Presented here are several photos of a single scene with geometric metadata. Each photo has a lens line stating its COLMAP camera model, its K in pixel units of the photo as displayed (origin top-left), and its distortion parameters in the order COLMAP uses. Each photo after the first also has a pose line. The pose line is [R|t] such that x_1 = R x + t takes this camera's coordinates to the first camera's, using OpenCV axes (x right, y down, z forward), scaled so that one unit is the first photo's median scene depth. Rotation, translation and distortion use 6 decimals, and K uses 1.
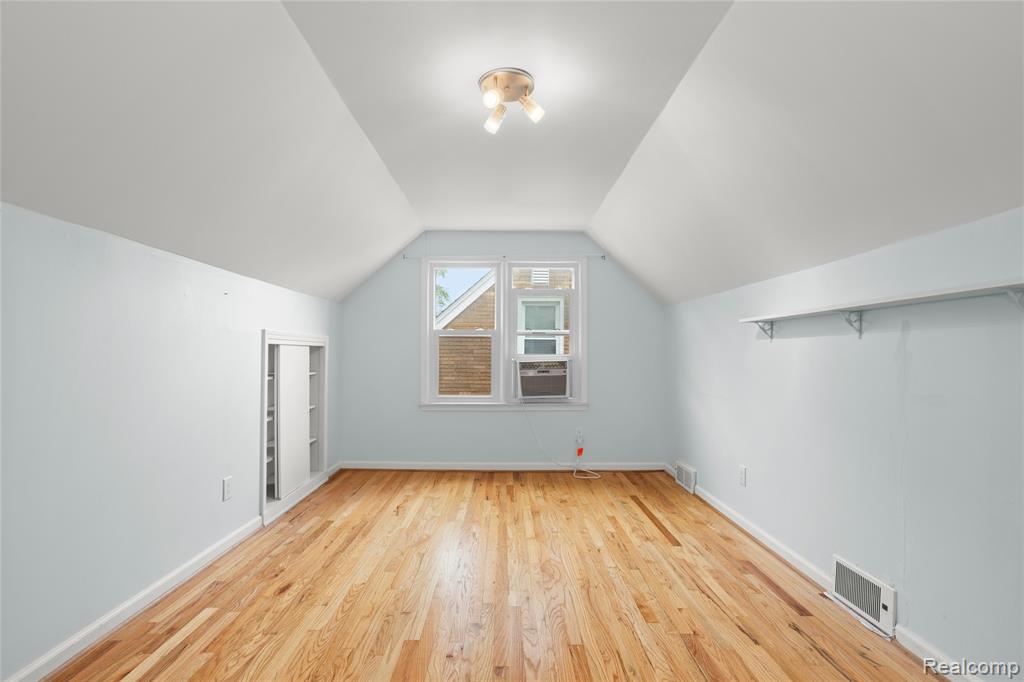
lens RADIAL K [[506.2, 0, 505.3], [0, 506.2, 349.0], [0, 0, 1]] dist [-0.057715, 0.035808]
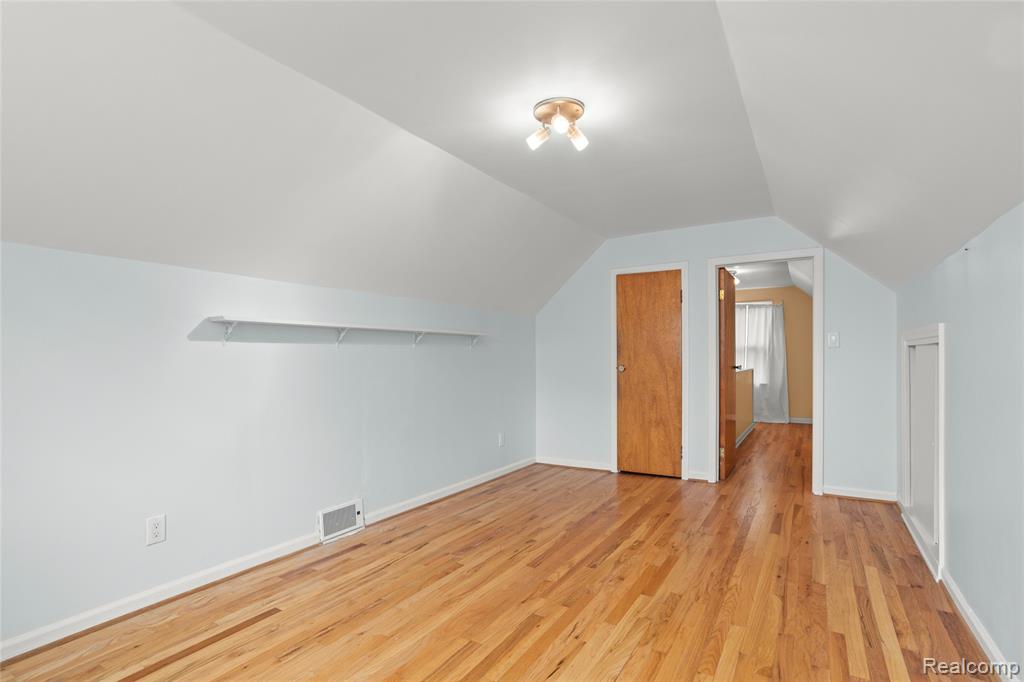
lens RADIAL K [[506.2, 0, 505.3], [0, 506.2, 349.0], [0, 0, 1]] dist [-0.057715, 0.035808]
pose [[-0.853198, 0.010502, 0.521481, -0.474746], [-0.002436, 0.999706, -0.024119, 0.016749], [-0.521581, -0.021849, -0.852922, 1.983357]]
